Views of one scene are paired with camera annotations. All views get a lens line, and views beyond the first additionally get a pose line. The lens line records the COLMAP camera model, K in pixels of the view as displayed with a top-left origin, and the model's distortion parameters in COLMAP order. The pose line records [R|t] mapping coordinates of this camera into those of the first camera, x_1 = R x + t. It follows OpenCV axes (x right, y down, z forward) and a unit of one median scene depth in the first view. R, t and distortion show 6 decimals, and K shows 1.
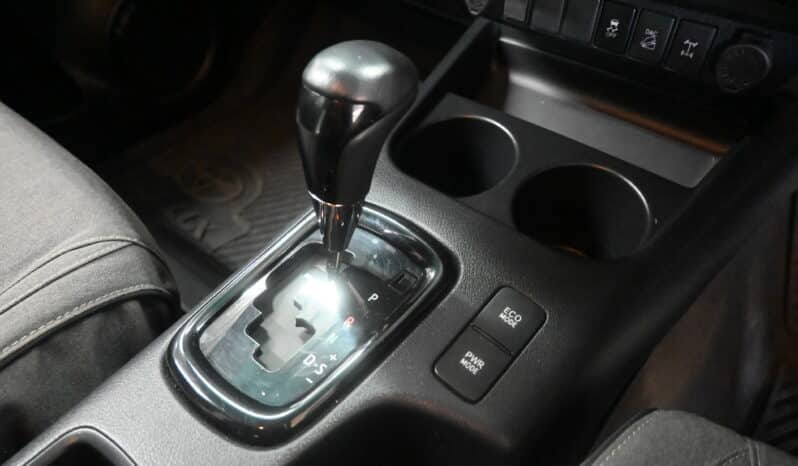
lens RADIAL K [[536.5, 0, 399.0], [0, 536.5, 233.0], [0, 0, 1]] dist [0.000571, 0.000509]
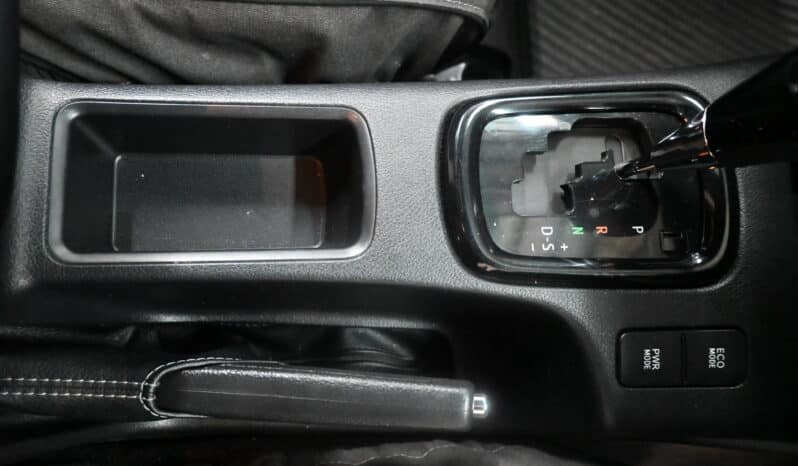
lens RADIAL K [[536.5, 0, 399.0], [0, 536.5, 233.0], [0, 0, 1]] dist [0.000571, 0.000509]
pose [[0.654541, 0.755920, 0.012713, -0.347749], [-0.640184, 0.545224, 0.541198, -0.121639], [0.402171, -0.362375, 0.840799, 0.048812]]
